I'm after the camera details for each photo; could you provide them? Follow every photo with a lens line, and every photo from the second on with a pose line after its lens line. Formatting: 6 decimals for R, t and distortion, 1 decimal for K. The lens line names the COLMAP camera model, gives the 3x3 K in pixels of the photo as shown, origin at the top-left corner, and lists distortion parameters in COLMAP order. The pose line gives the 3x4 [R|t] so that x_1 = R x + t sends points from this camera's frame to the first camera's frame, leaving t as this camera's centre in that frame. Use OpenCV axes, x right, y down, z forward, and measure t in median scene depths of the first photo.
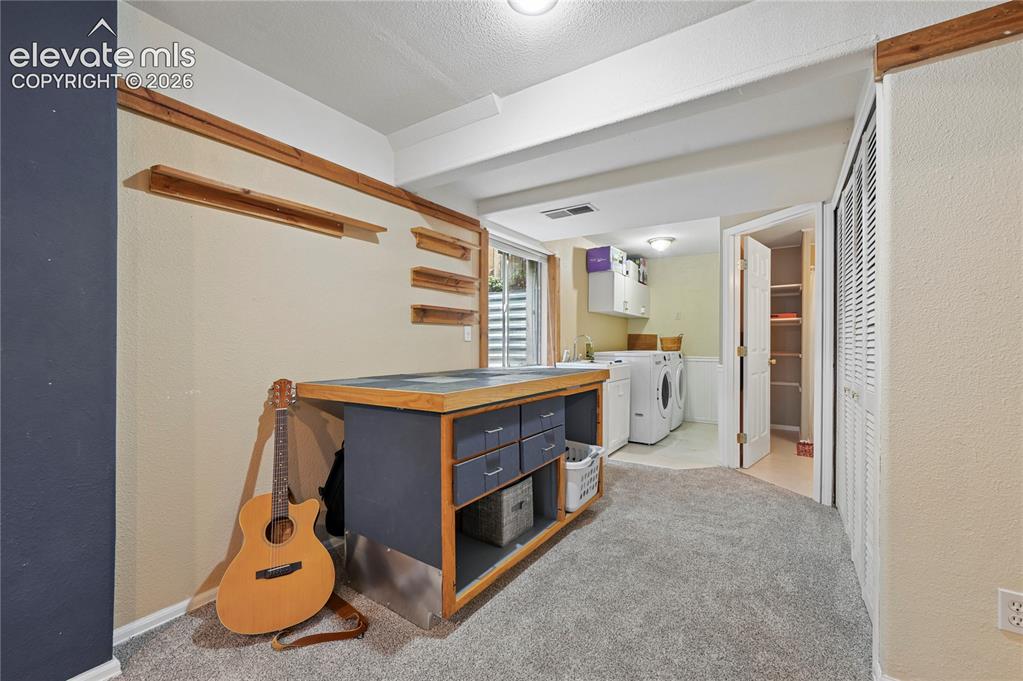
lens RADIAL K [[420.2, 0, 510.7], [0, 420.2, 344.3], [0, 0, 1]] dist [0.000083, -0.000046]
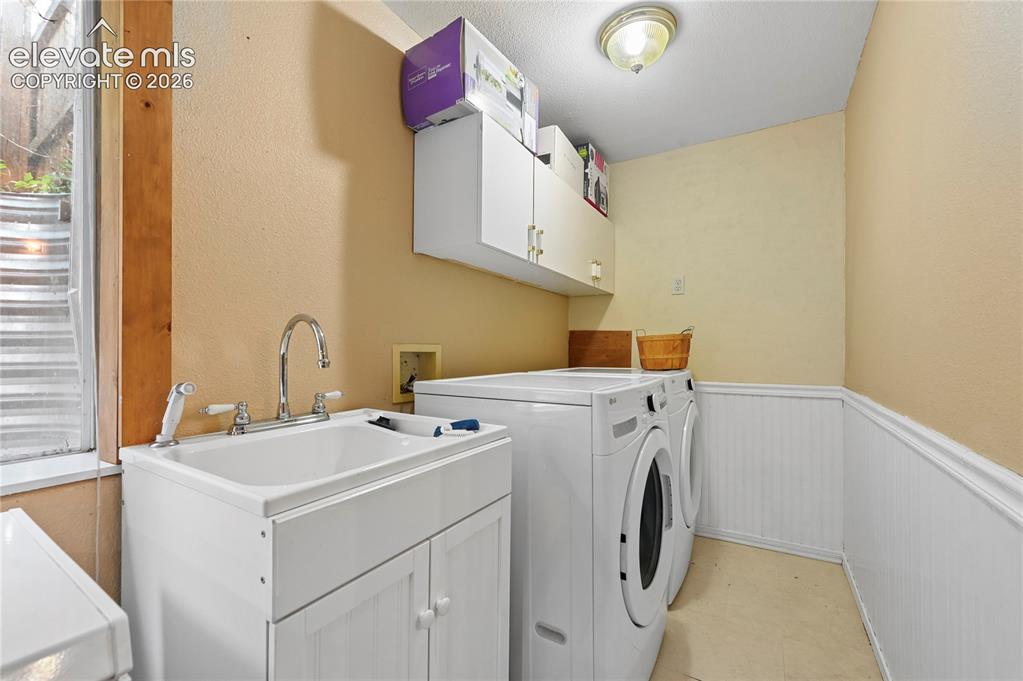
lens RADIAL K [[412.6, 0, 509.1], [0, 412.6, 346.6], [0, 0, 1]] dist [0.000136, -0.000022]
pose [[0.999609, 0.000833, 0.027948, 0.251774], [-0.000350, 0.999850, -0.017310, 0.000611], [-0.027958, 0.017293, 0.999459, 0.692117]]
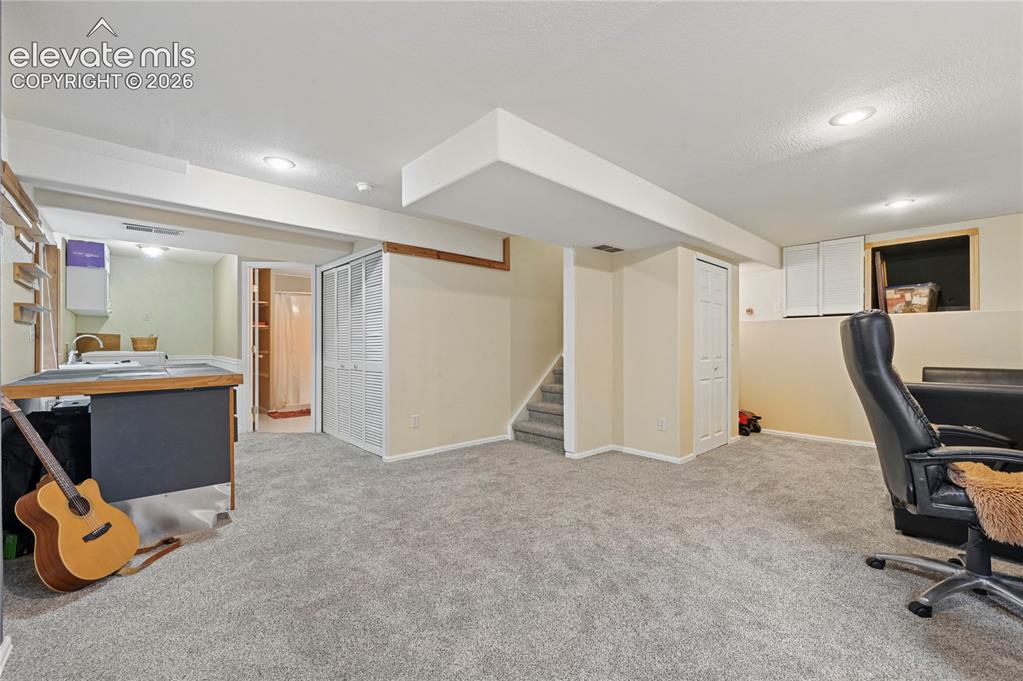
lens RADIAL K [[412.6, 0, 509.1], [0, 412.6, 346.6], [0, 0, 1]] dist [0.000136, -0.000022]
pose [[0.248667, -0.006816, 0.968565, -0.434589], [0.000414, 0.999976, 0.006931, -0.001206], [-0.968589, -0.001323, 0.248664, -0.137363]]
